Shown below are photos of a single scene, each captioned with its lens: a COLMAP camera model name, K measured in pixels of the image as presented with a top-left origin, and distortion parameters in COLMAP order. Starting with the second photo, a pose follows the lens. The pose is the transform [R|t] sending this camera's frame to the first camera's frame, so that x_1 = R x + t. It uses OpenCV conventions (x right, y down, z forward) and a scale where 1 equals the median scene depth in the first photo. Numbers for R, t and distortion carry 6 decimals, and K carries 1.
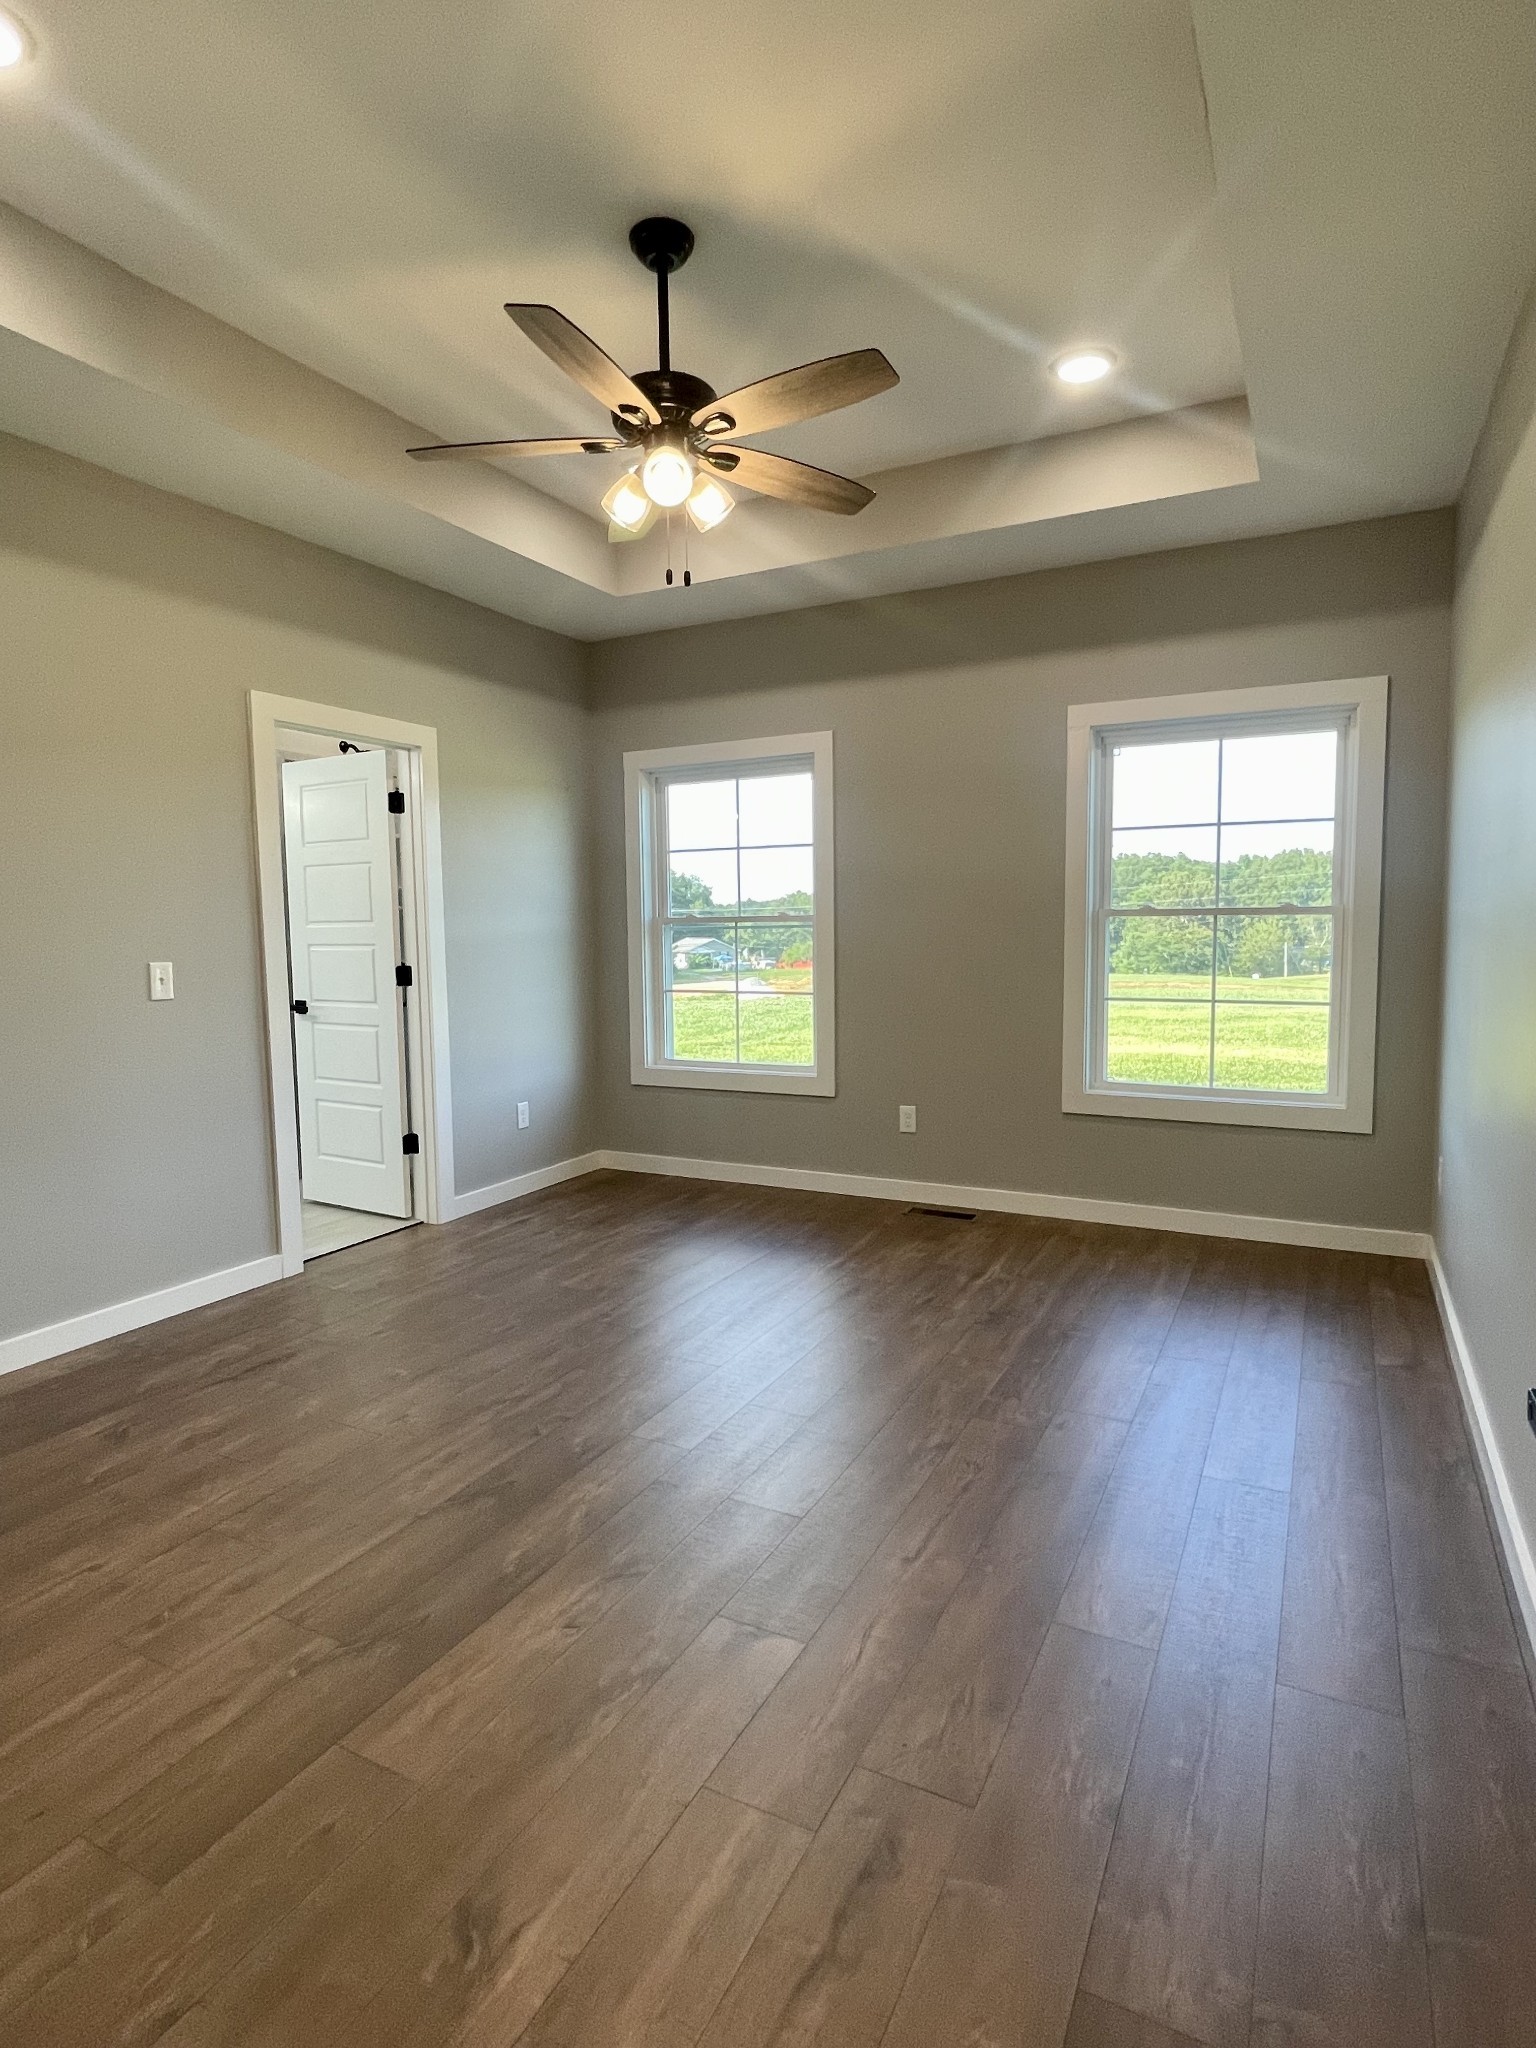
lens RADIAL K [[1085.6, 0, 768.0], [0, 1085.6, 1024.0], [0, 0, 1]] dist [-0.000077, -0.001992]
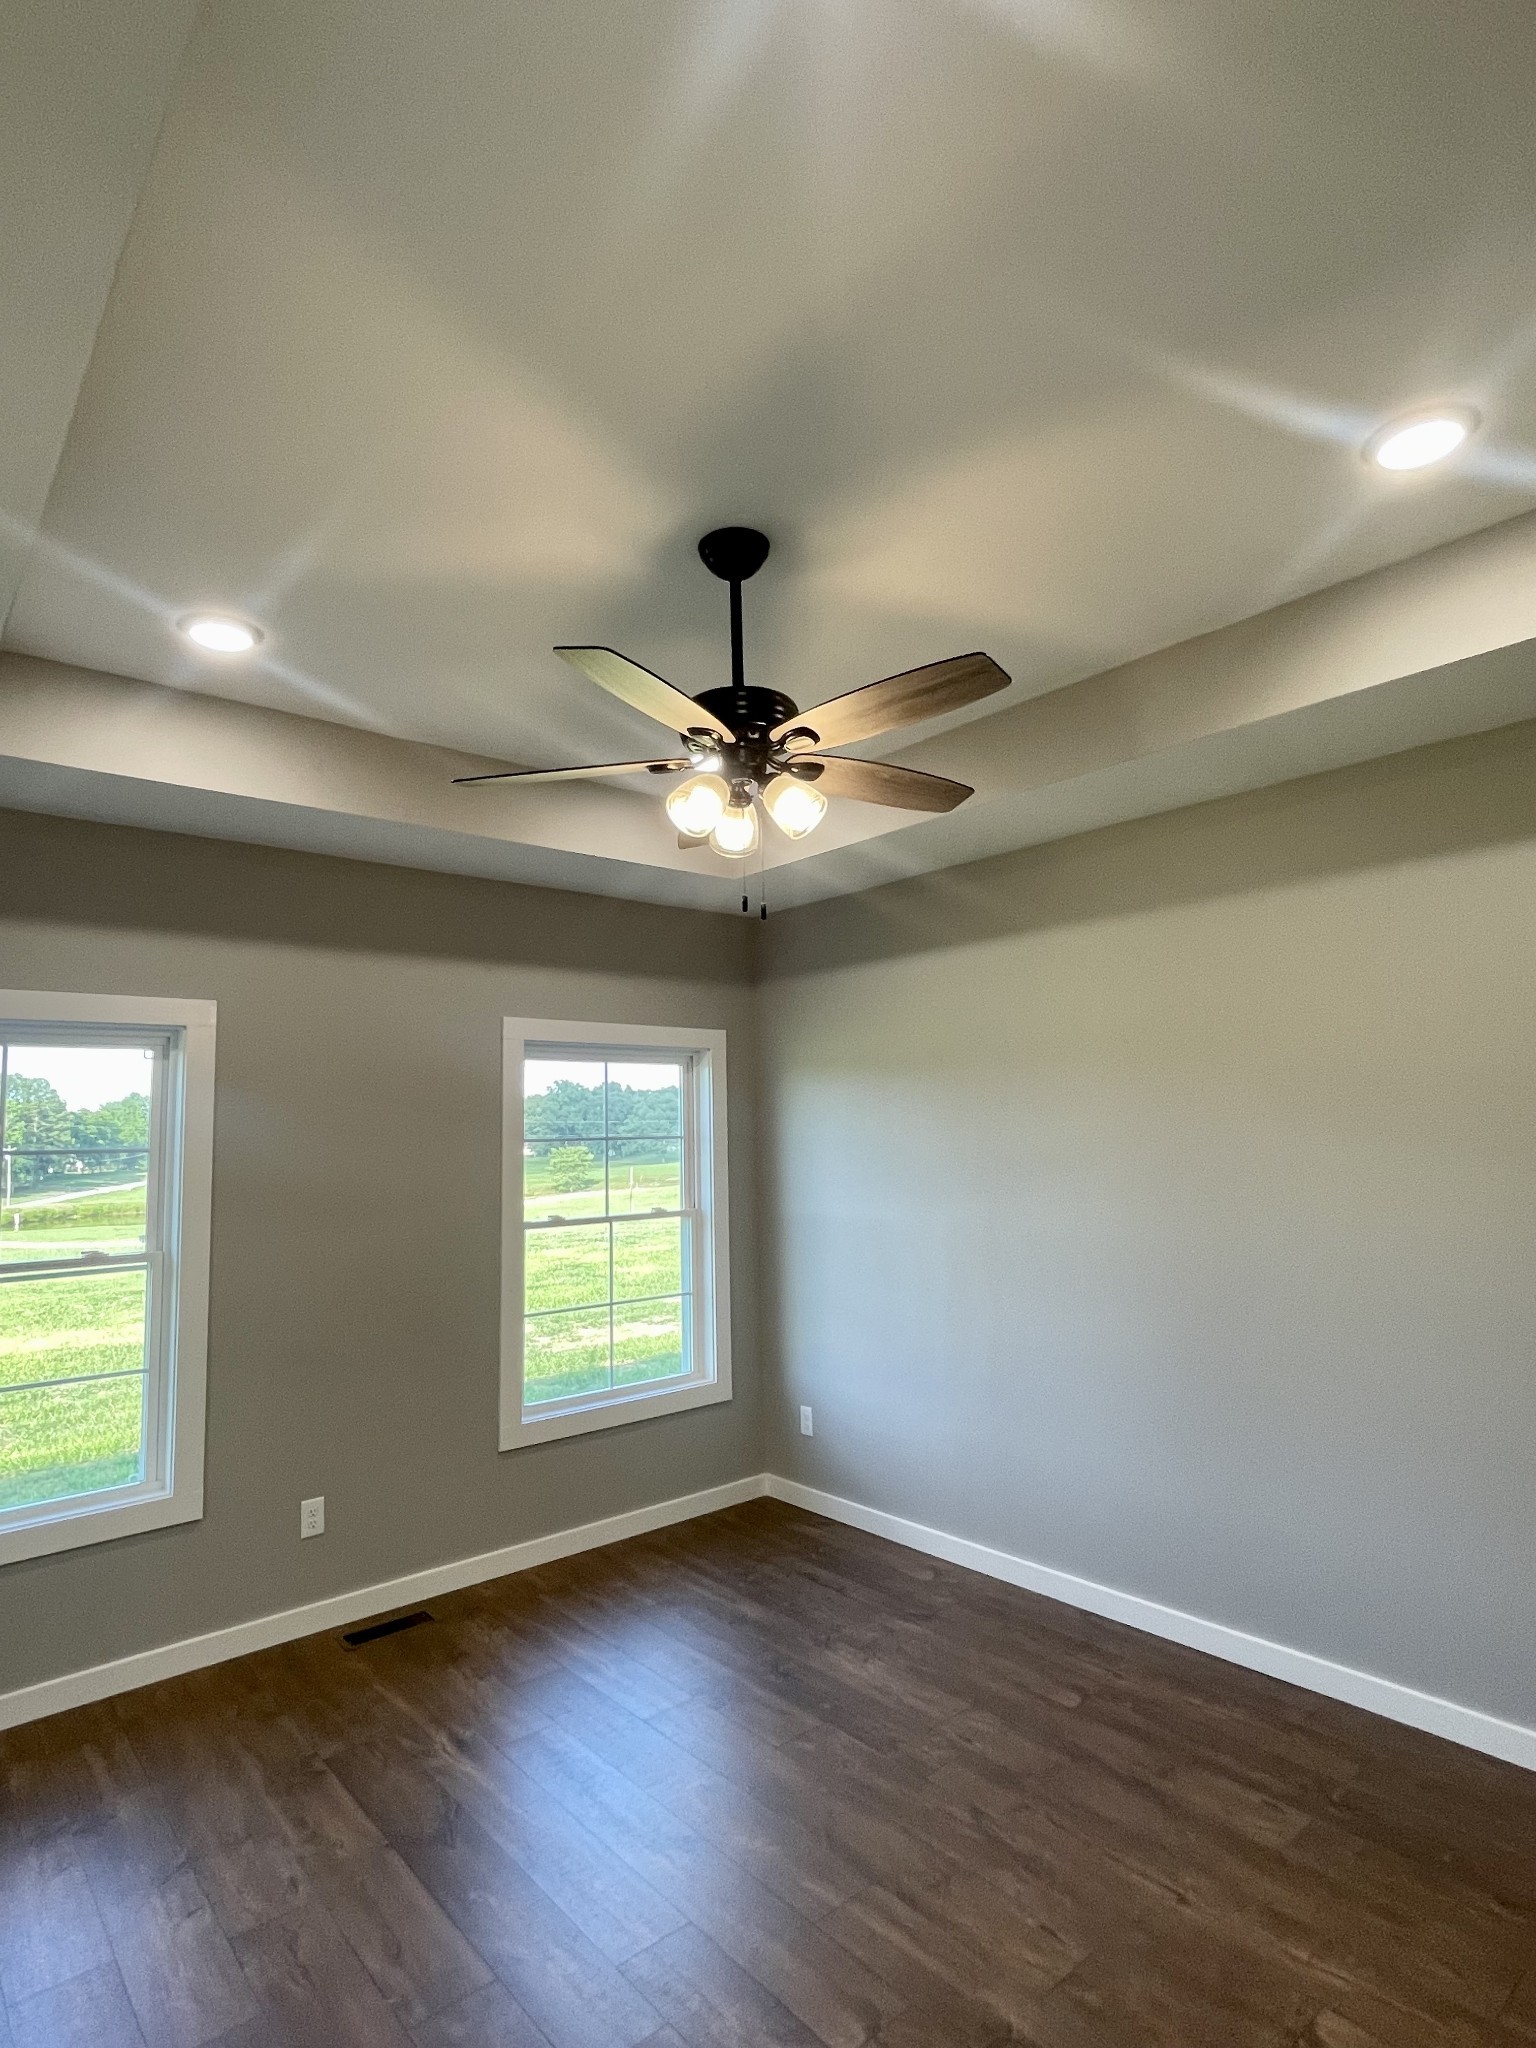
lens RADIAL K [[1085.6, 0, 768.0], [0, 1085.6, 1024.0], [0, 0, 1]] dist [-0.000077, -0.001992]
pose [[0.377686, 0.098888, 0.920638, -0.536719], [0.102382, 0.983724, -0.147666, -0.117929], [-0.920256, 0.150028, 0.361415, 0.427408]]
